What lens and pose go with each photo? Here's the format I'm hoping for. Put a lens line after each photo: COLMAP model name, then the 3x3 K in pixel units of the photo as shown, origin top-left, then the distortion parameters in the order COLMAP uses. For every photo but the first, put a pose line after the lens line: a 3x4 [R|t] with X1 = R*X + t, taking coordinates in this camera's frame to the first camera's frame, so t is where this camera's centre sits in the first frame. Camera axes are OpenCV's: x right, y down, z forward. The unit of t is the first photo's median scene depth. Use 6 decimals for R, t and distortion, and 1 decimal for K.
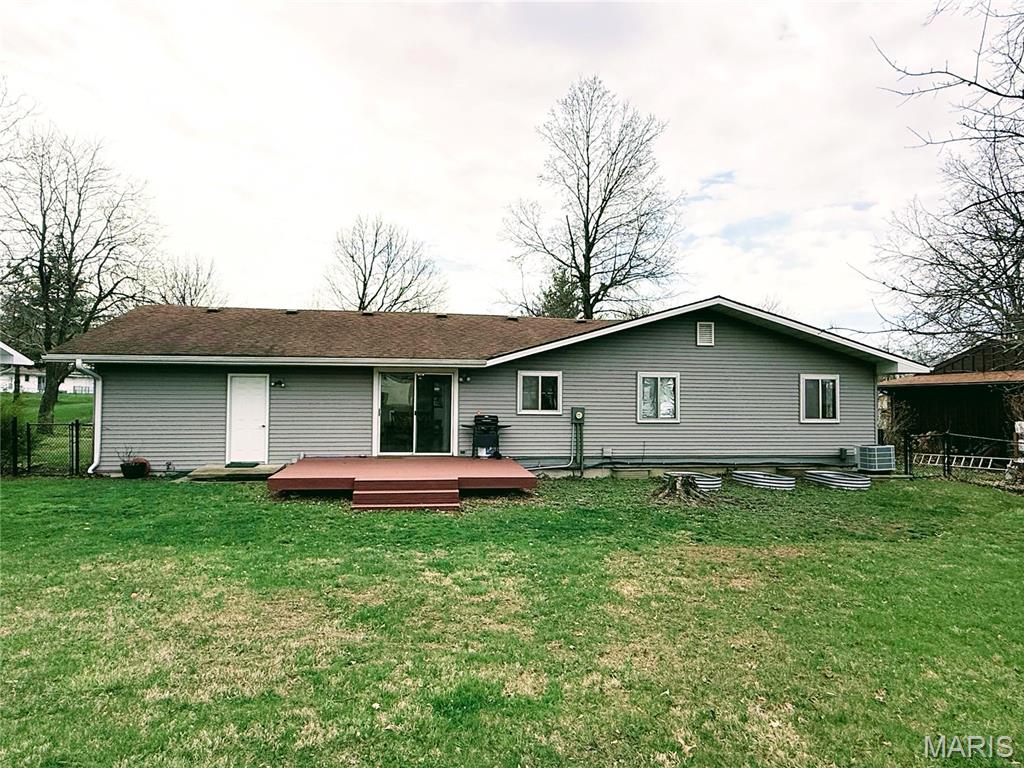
lens RADIAL K [[614.8, 0, 513.0], [0, 614.8, 380.6], [0, 0, 1]] dist [0.003025, 0.000312]
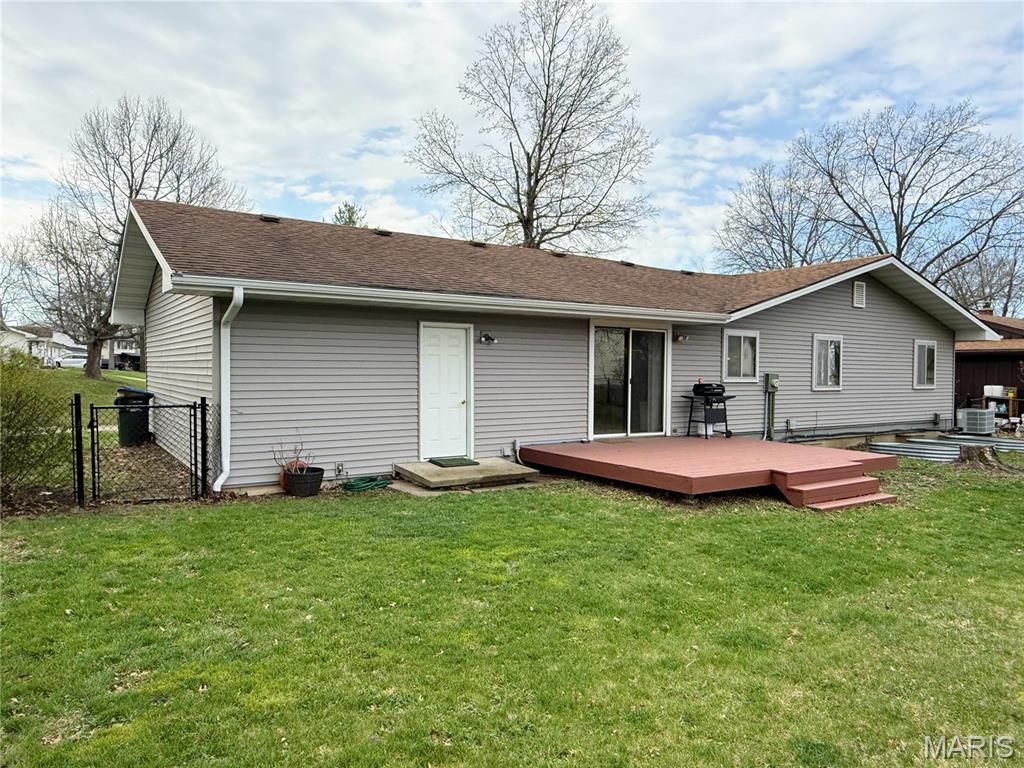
lens RADIAL K [[702.8, 0, 512.9], [0, 702.8, 387.3], [0, 0, 1]] dist [-0.000637, 0.001370]
pose [[0.896836, -0.010747, 0.442232, -0.664732], [-0.013822, 0.998536, 0.052296, 0.017339], [-0.442146, -0.053013, 0.895375, 0.291228]]
